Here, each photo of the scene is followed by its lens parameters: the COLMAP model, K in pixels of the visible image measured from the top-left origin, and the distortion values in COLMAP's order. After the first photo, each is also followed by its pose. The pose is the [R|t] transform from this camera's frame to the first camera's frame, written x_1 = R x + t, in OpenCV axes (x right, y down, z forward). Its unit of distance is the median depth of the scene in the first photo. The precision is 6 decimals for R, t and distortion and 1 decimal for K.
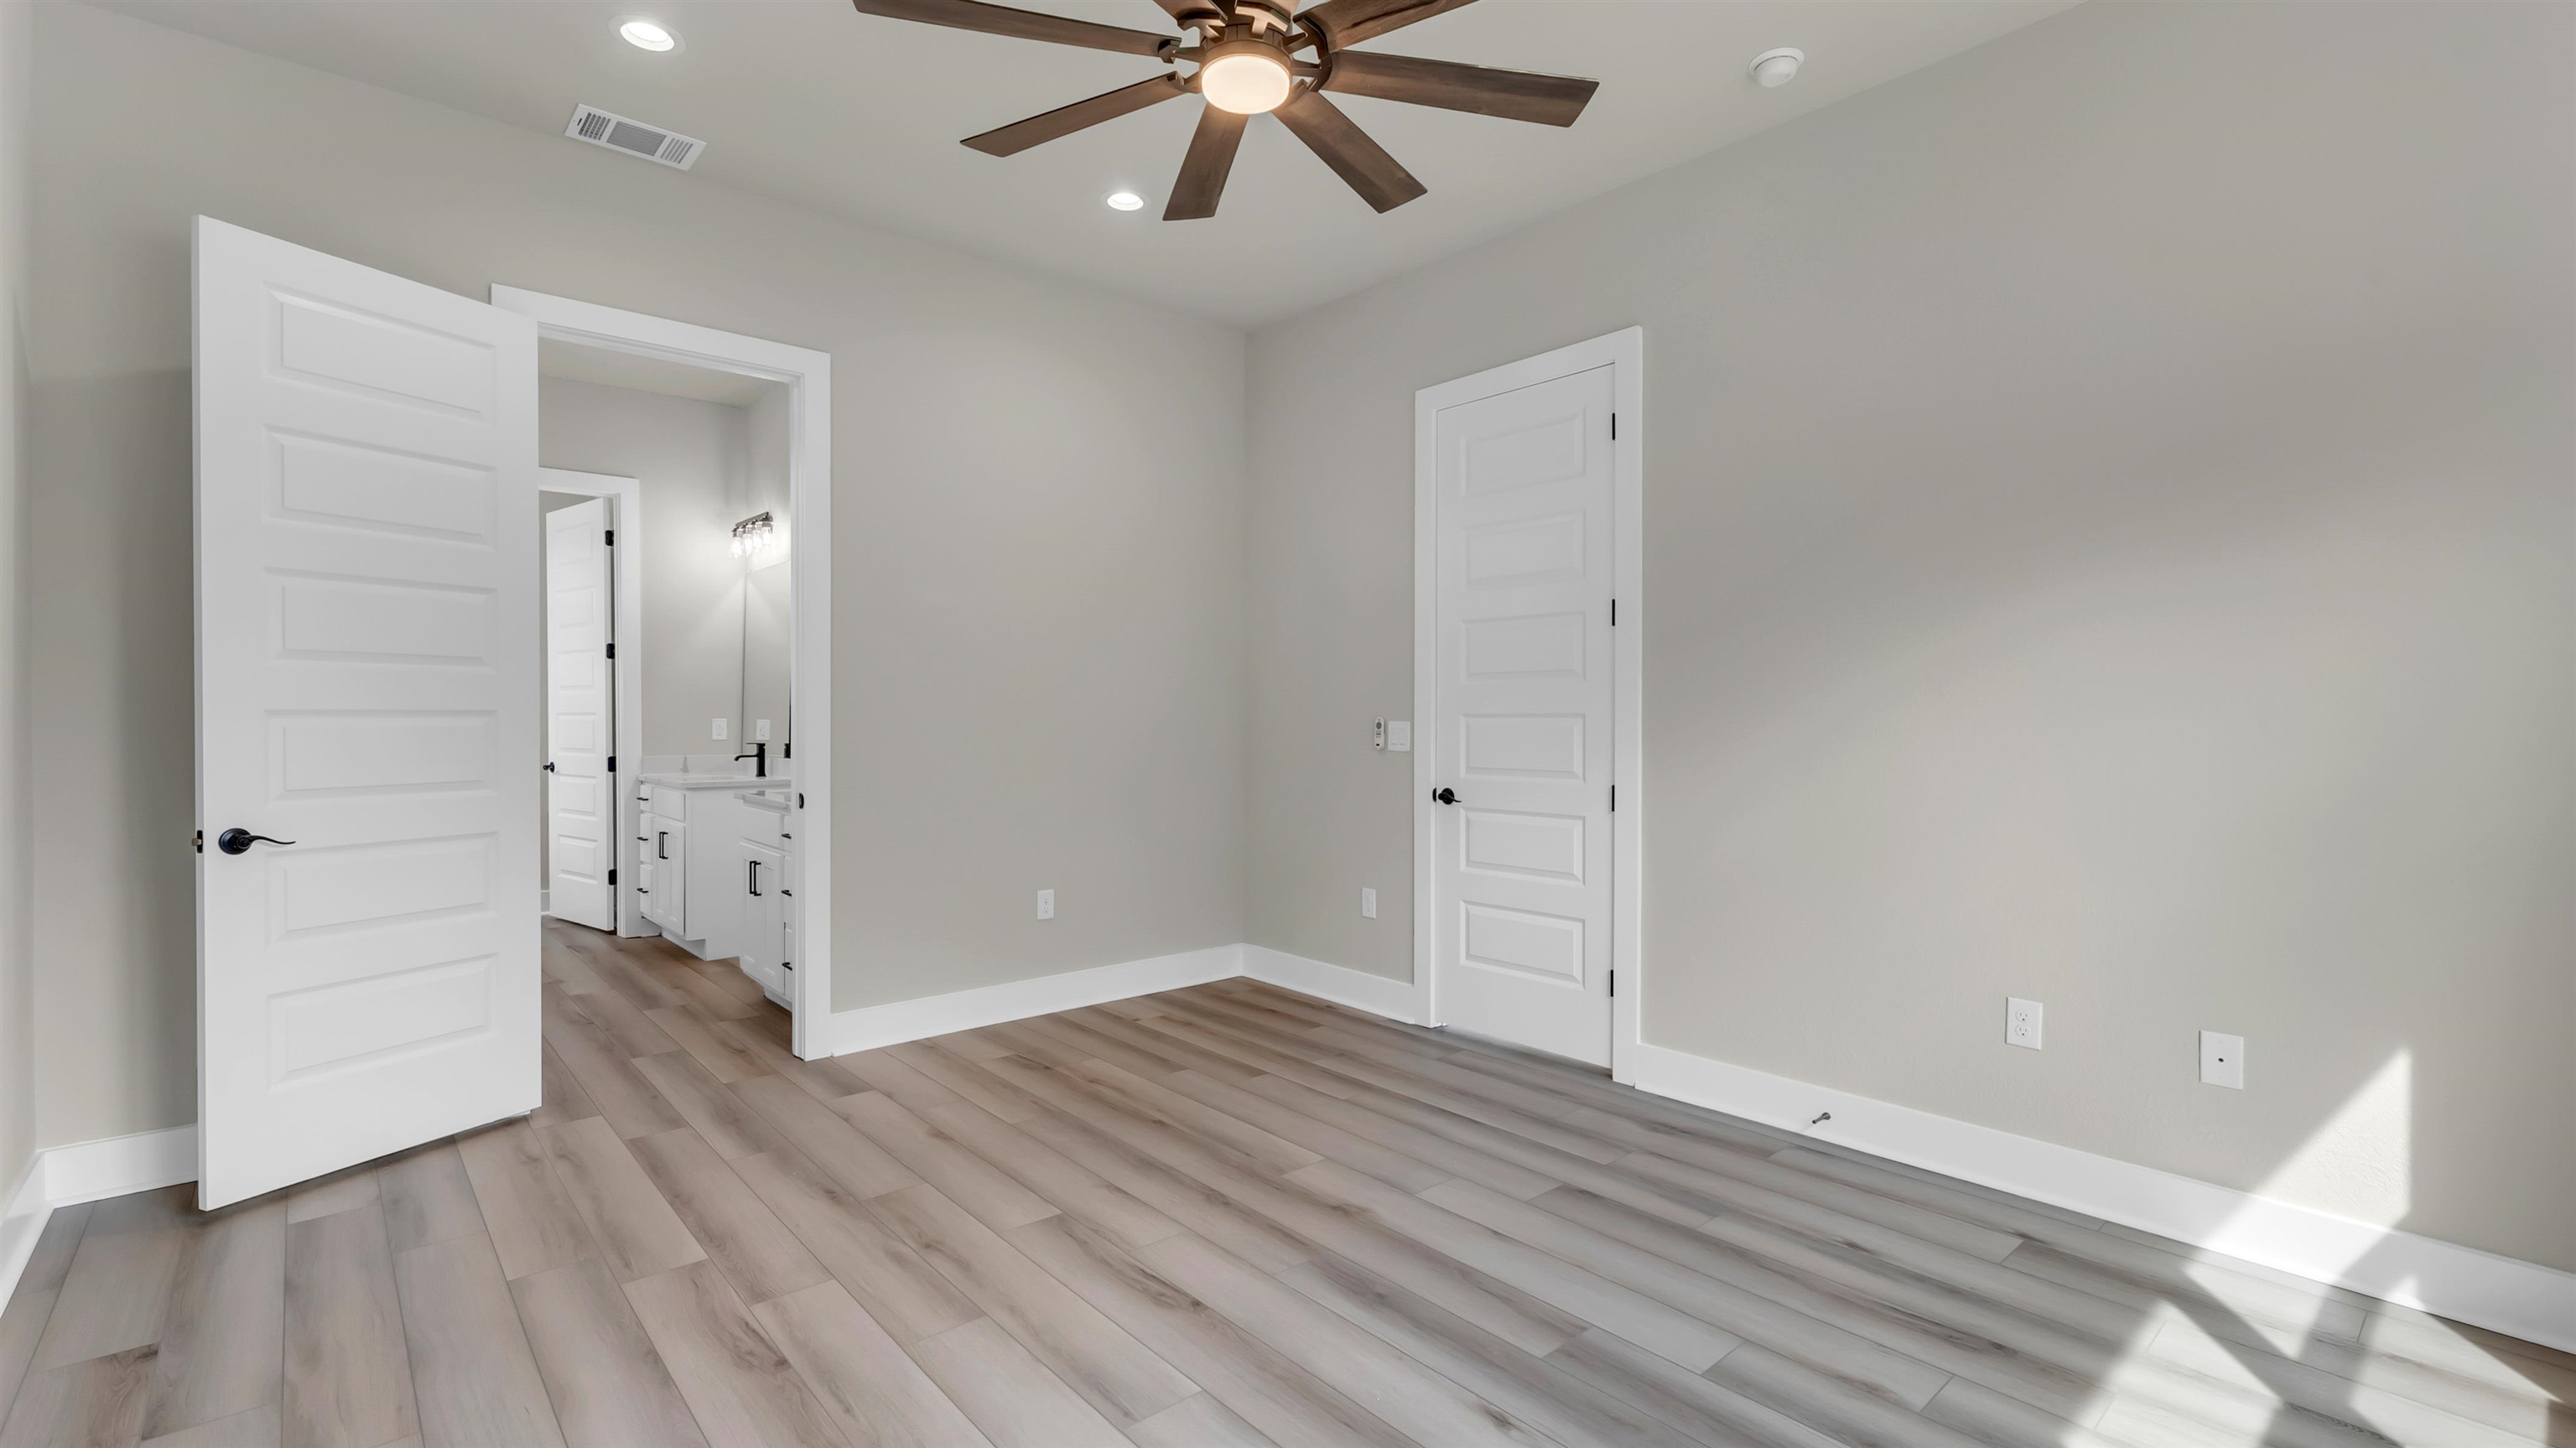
lens RADIAL K [[1121.0, 0, 1302.1], [0, 1121.0, 730.1], [0, 0, 1]] dist [-0.000762, -0.000094]
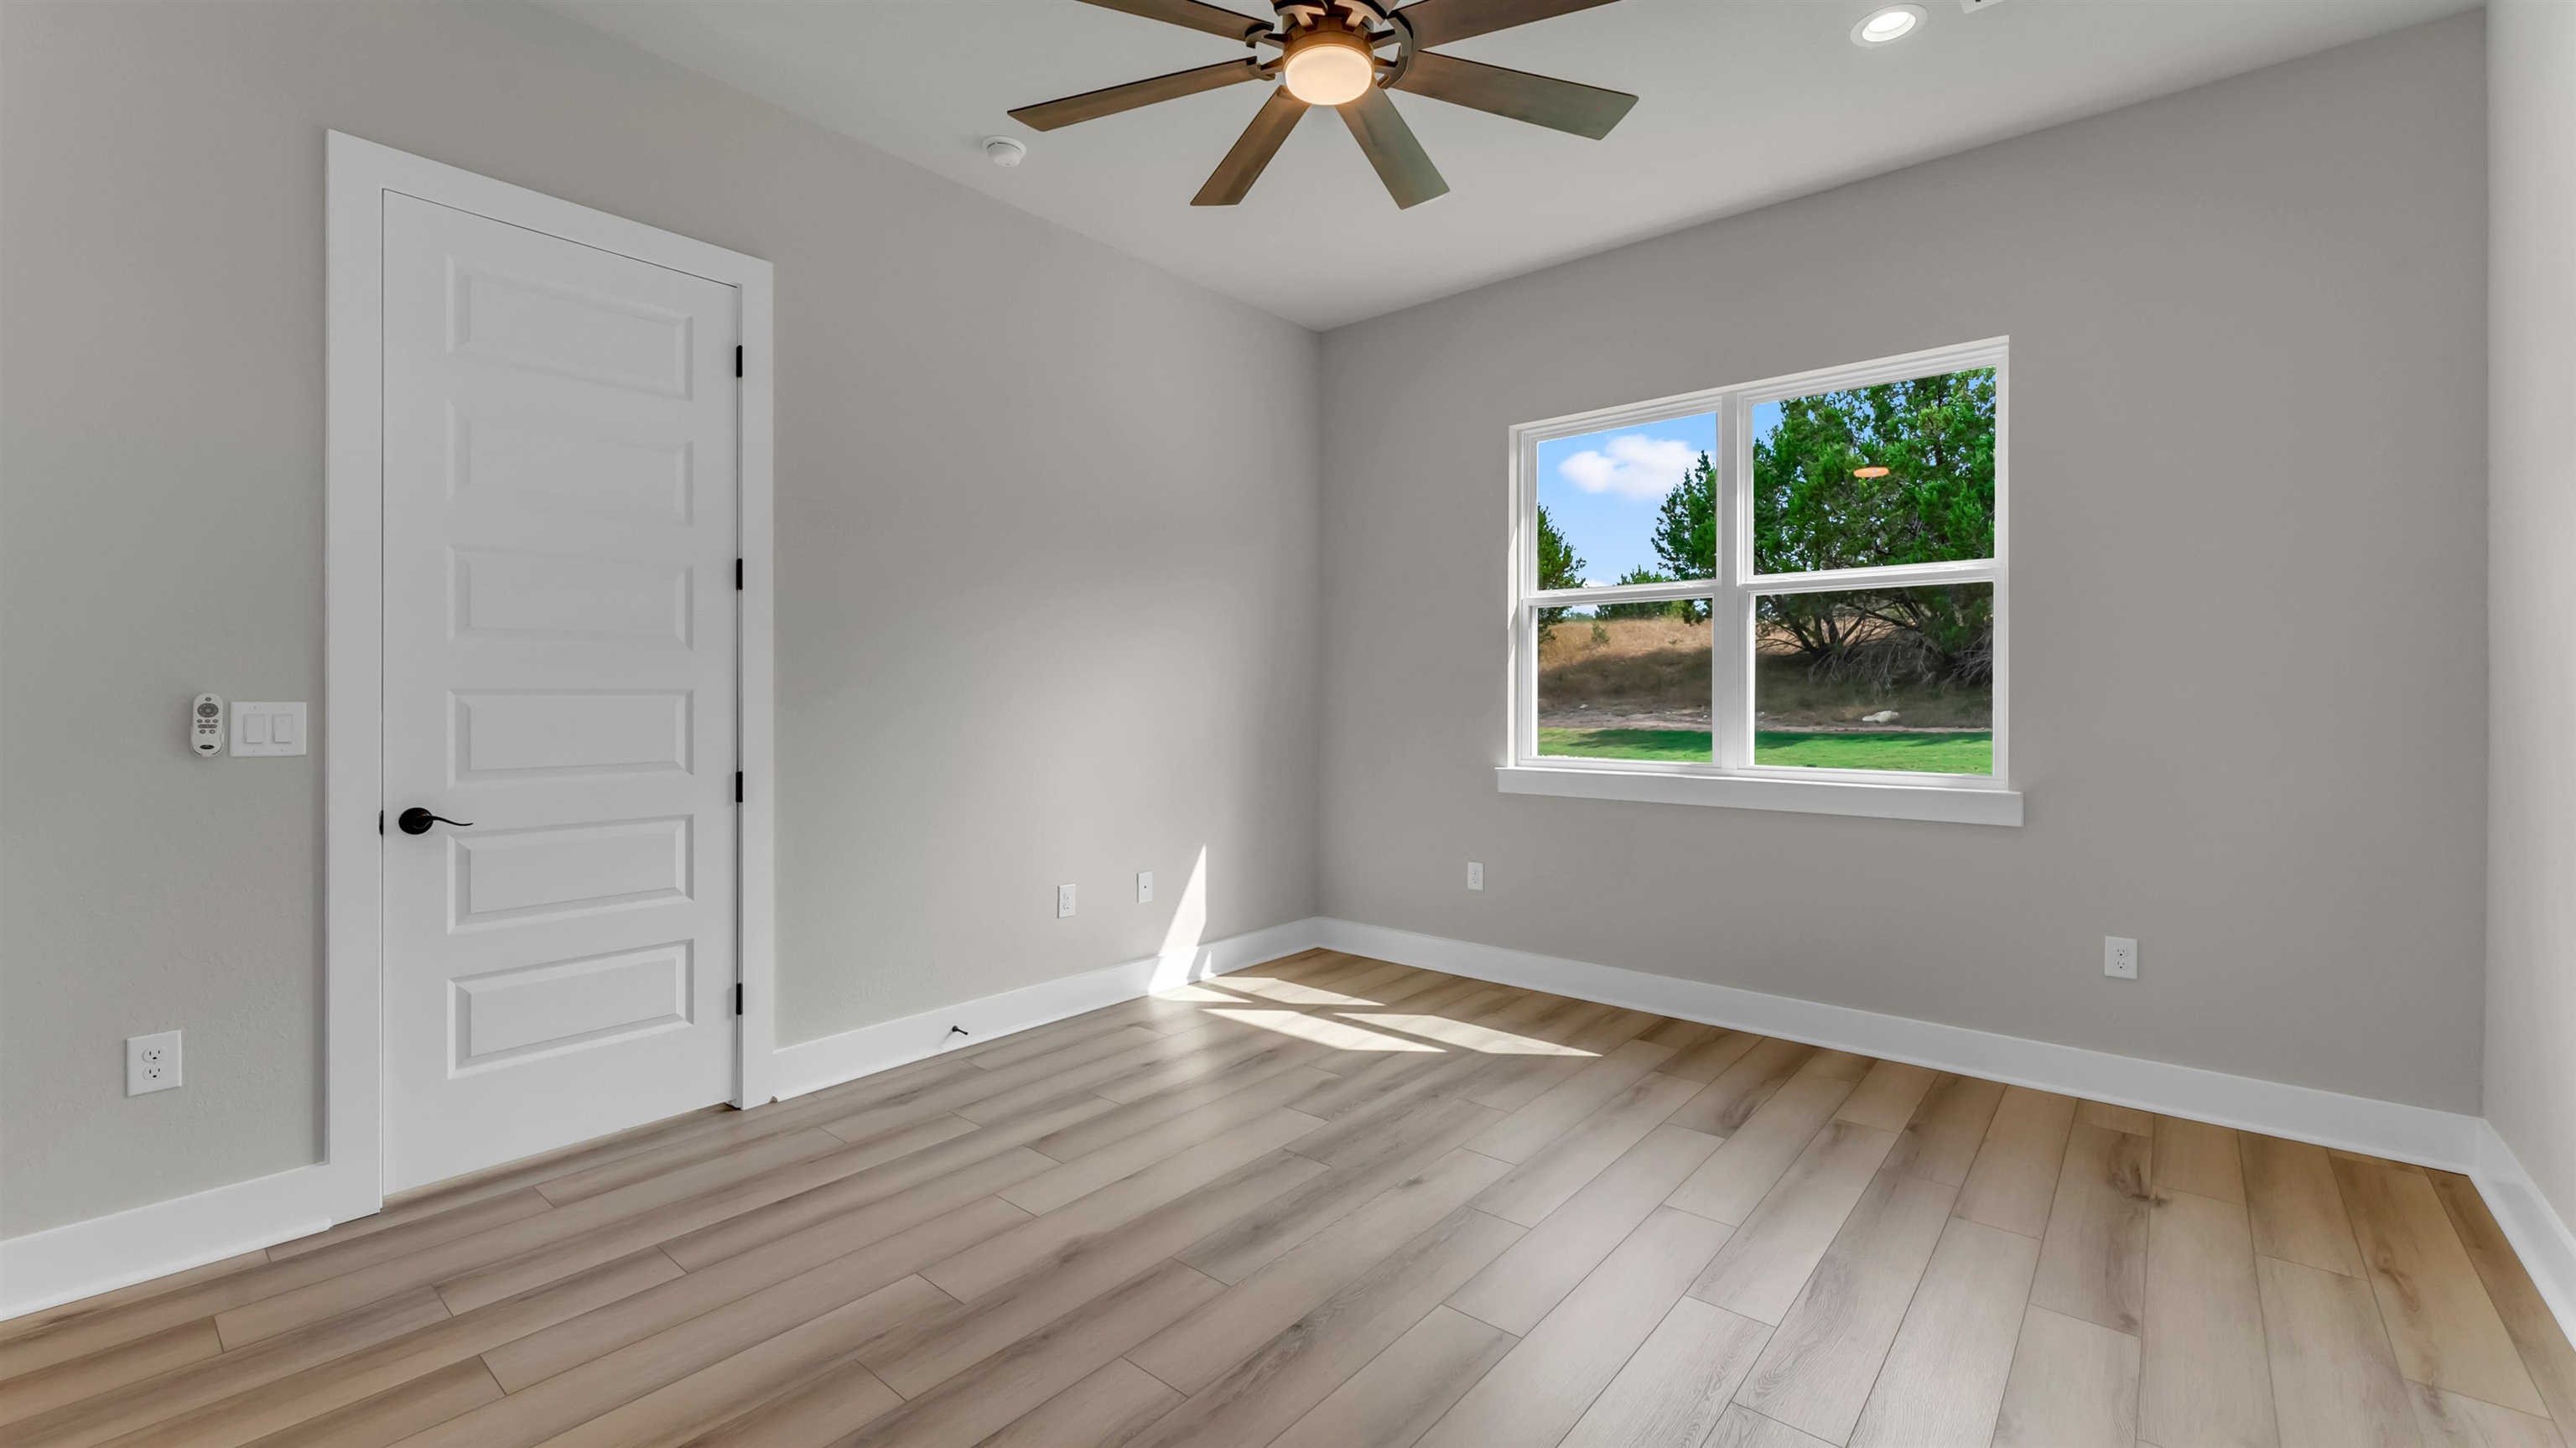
lens RADIAL K [[1055.0, 0, 1262.2], [0, 1055.0, 714.8], [0, 0, 1]] dist [0.000783, -0.000326]
pose [[-0.126181, -0.020175, 0.991802, -0.645302], [0.009773, 0.999719, 0.021580, -0.010649], [-0.991959, 0.012415, -0.125948, 0.769809]]
